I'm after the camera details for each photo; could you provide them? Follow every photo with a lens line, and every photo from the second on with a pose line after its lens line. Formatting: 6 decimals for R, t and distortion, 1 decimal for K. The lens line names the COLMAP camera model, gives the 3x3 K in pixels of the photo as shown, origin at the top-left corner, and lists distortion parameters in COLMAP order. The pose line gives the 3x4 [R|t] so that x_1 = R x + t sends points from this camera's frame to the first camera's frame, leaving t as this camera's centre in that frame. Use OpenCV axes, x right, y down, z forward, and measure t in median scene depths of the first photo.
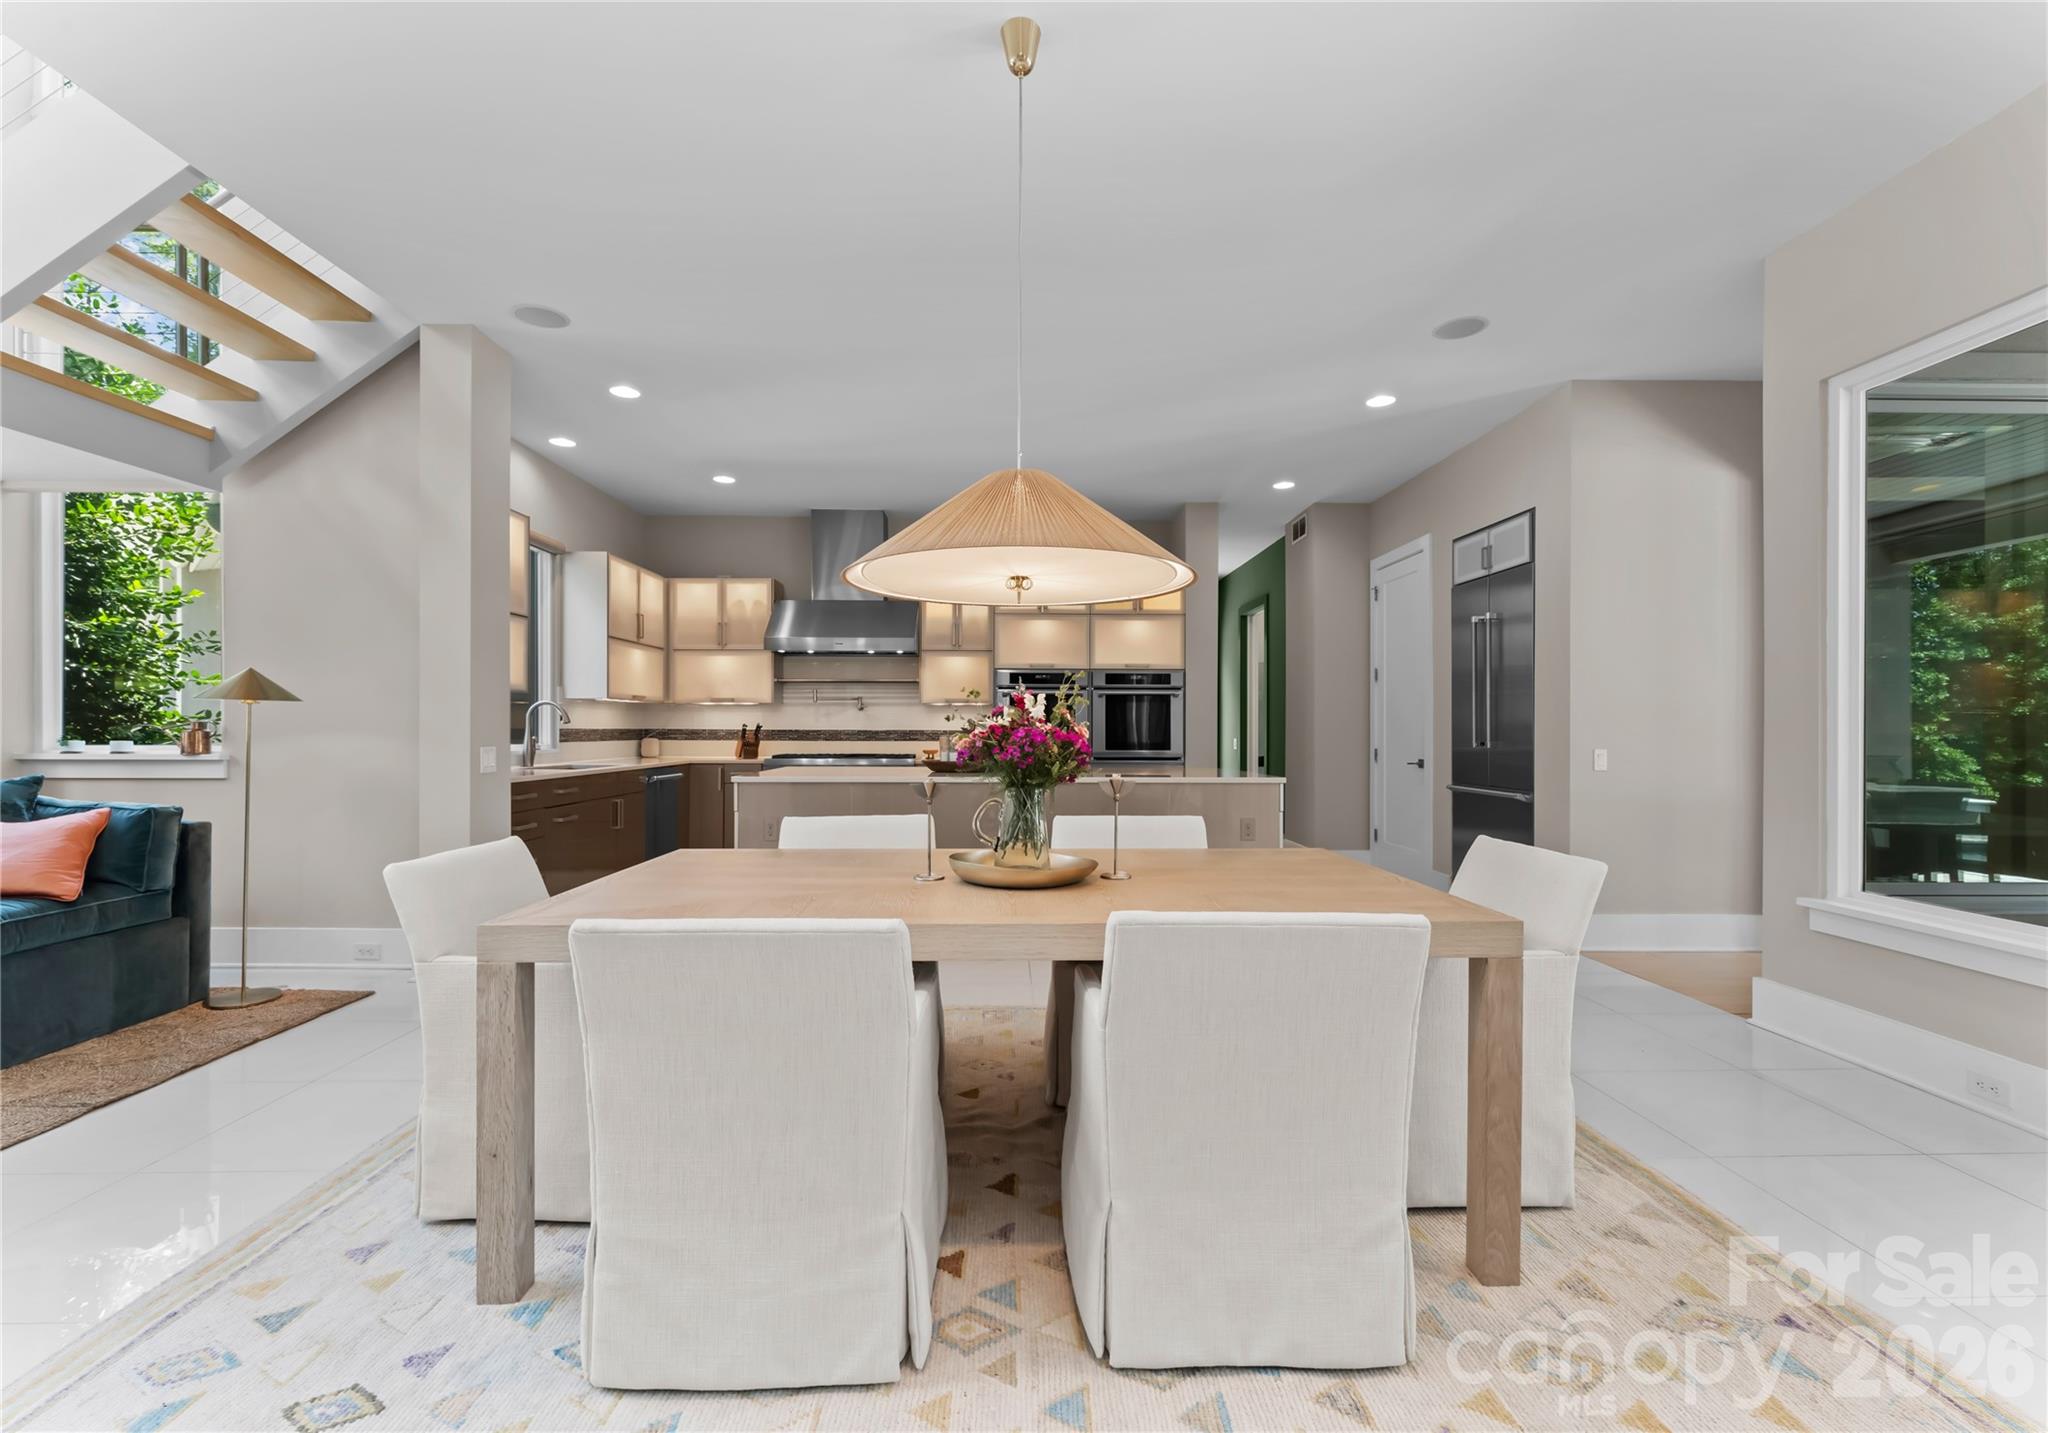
lens RADIAL K [[875.5, 0, 1031.9], [0, 875.5, 726.8], [0, 0, 1]] dist [0.007177, 0.000275]
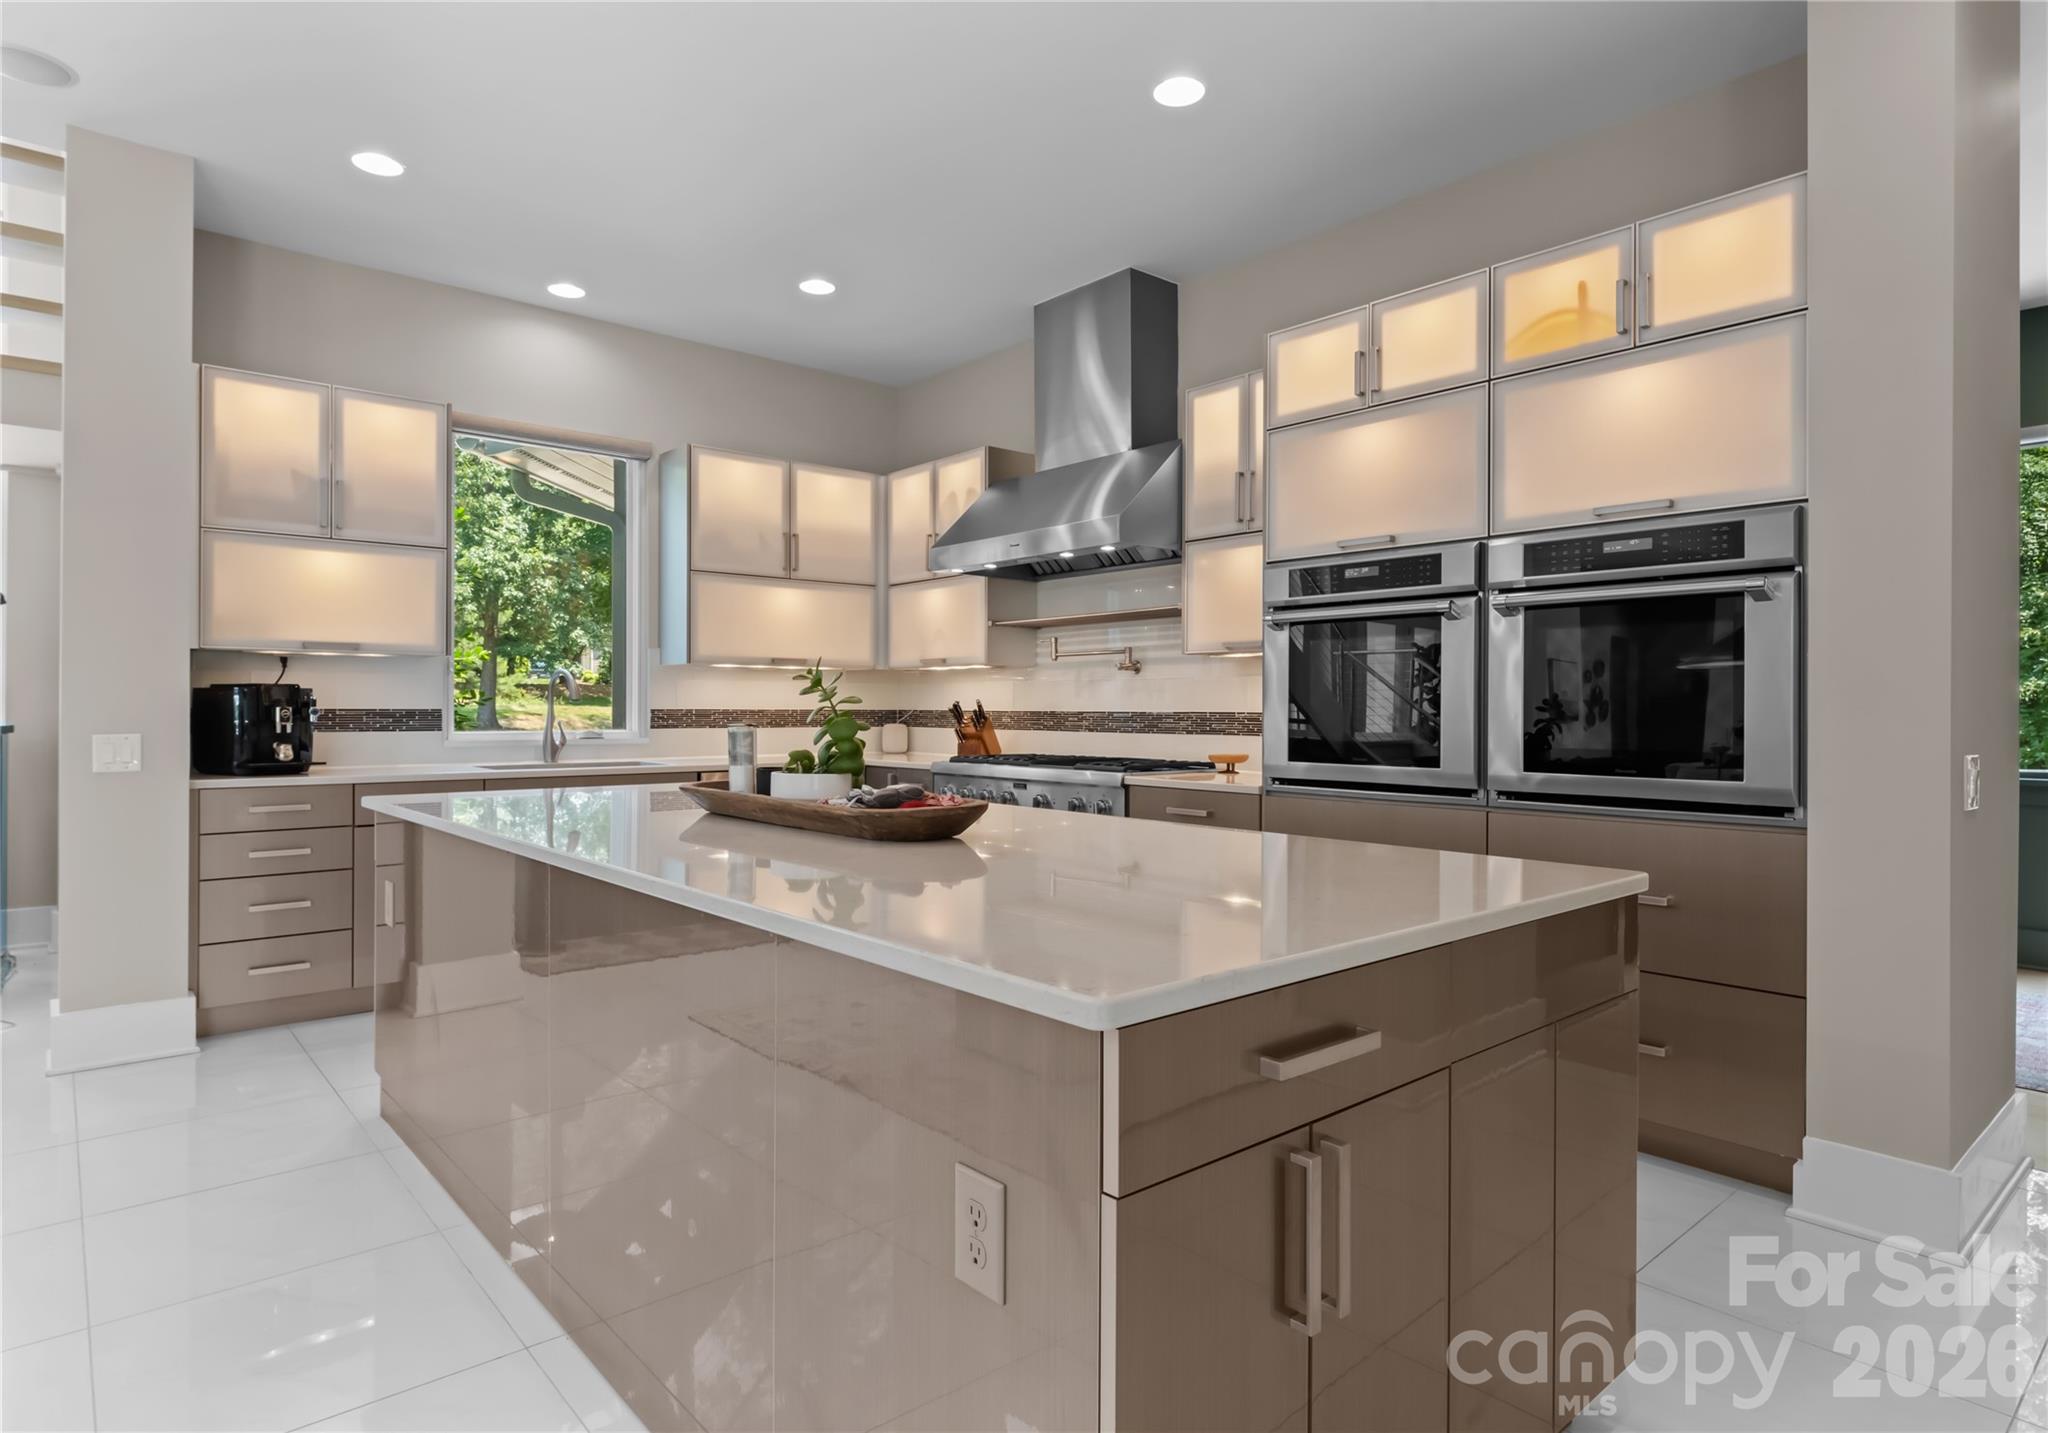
lens RADIAL K [[1140.9, 0, 1017.8], [0, 1140.9, 716.5], [0, 0, 1]] dist [0.002354, 0.000110]
pose [[0.633220, 0.002663, -0.773968, 0.300663], [0.000483, 0.999993, 0.003836, 0.003930], [0.773972, -0.002803, 0.633214, 0.563990]]
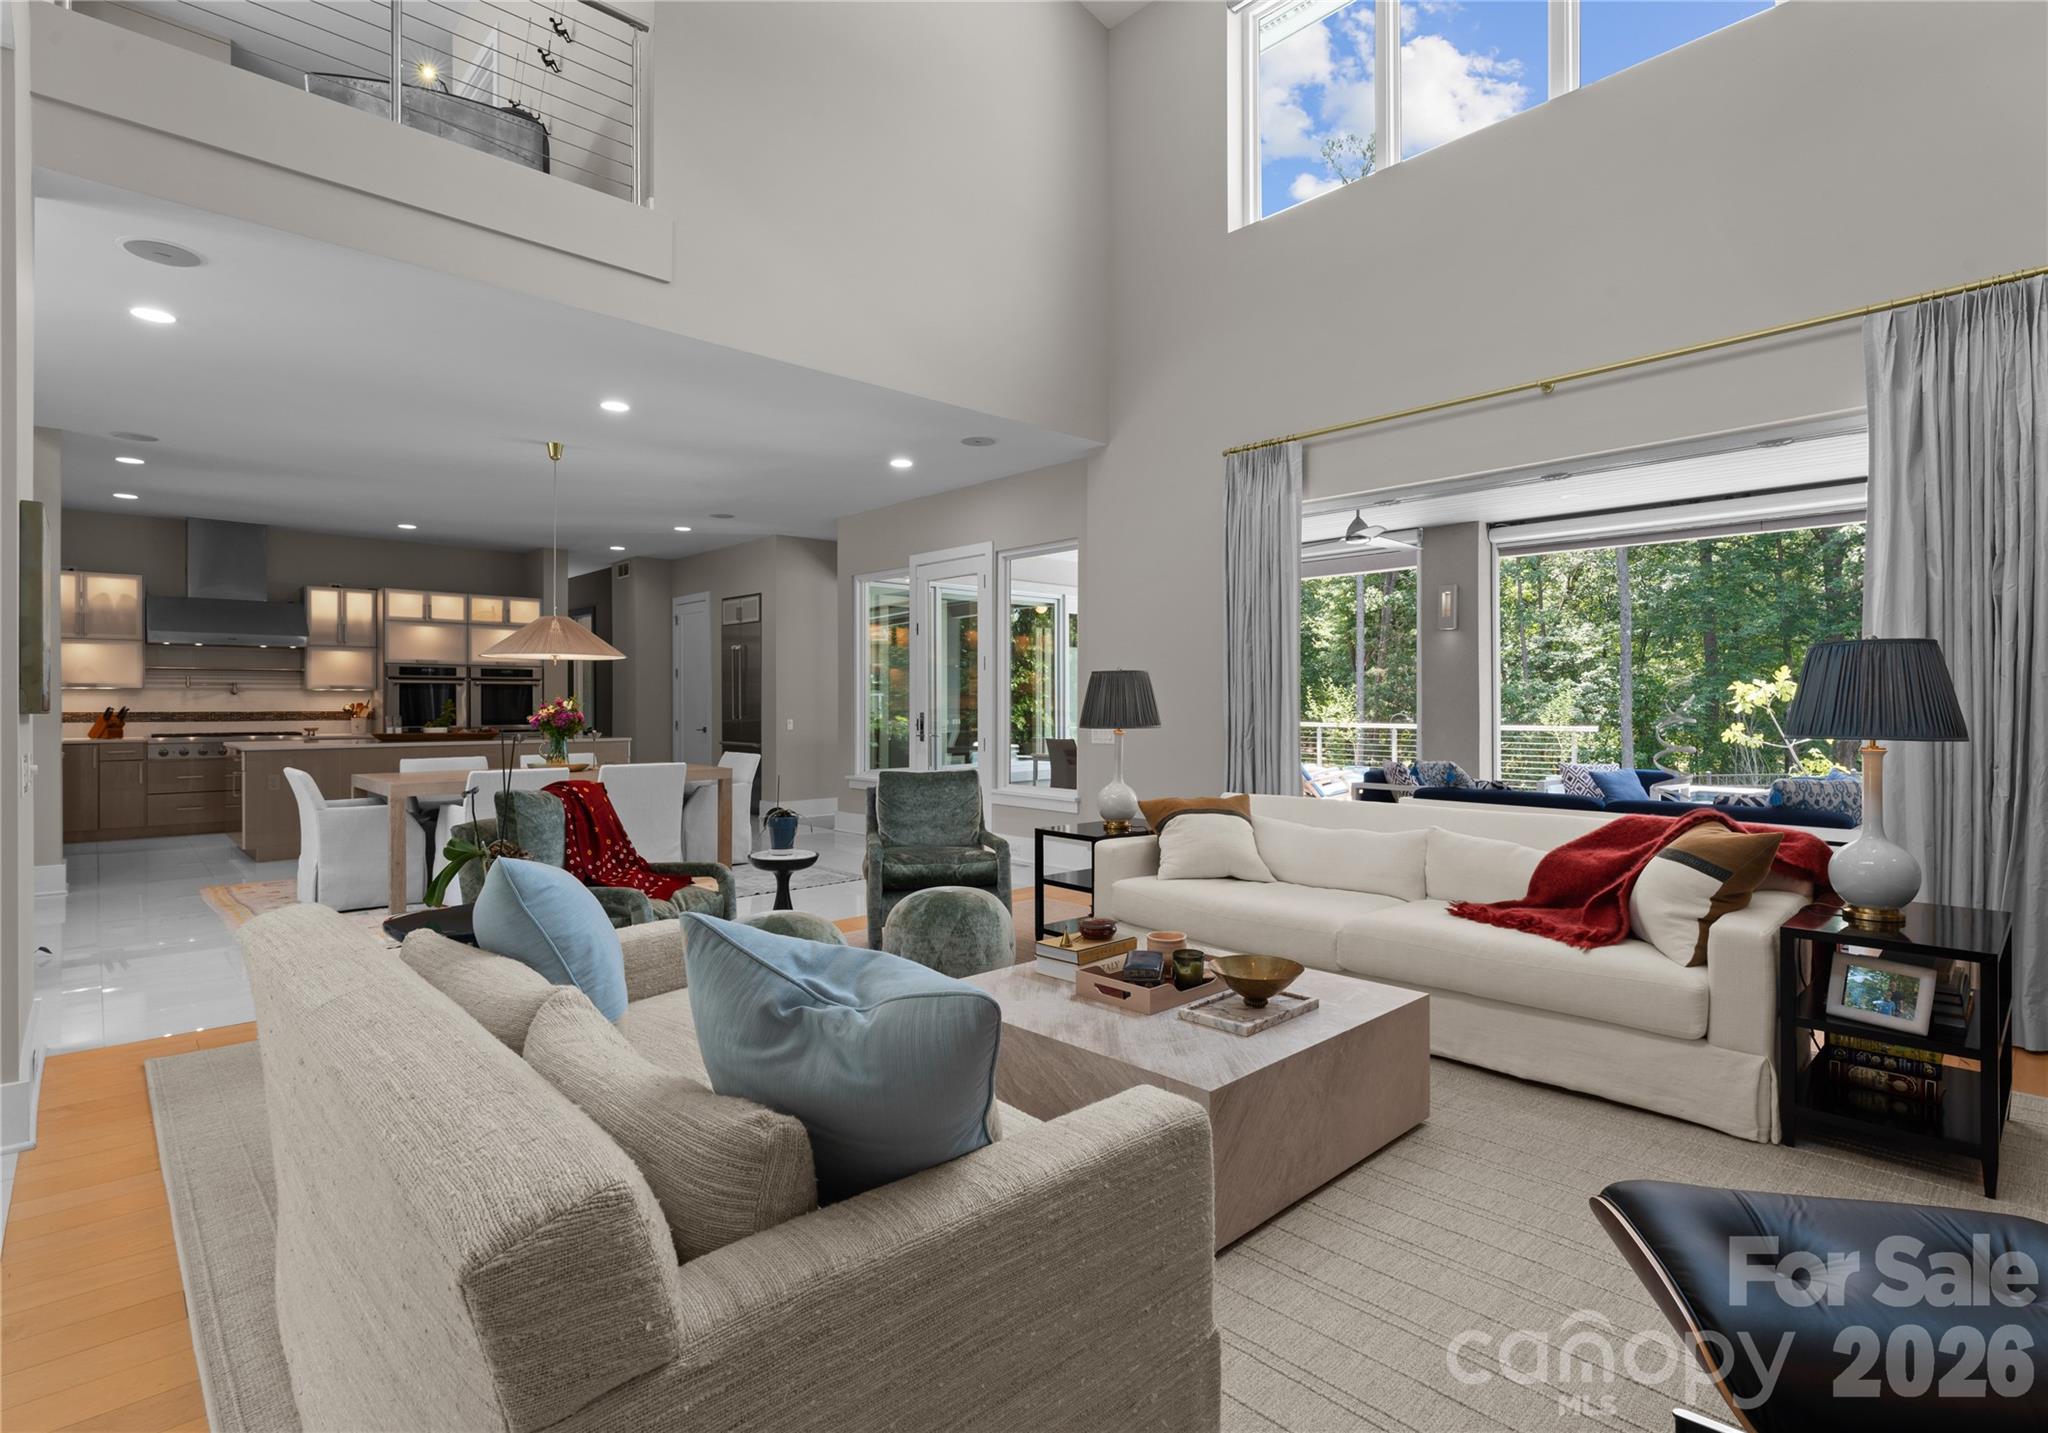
lens RADIAL K [[1021.0, 0, 1022.9], [0, 1021.0, 703.1], [0, 0, 1]] dist [0.006306, 0.000104]
pose [[0.752307, -0.002279, 0.658809, -0.325030], [-0.000859, 0.999990, 0.004441, -0.015114], [-0.658812, -0.003907, 0.752297, -0.733876]]
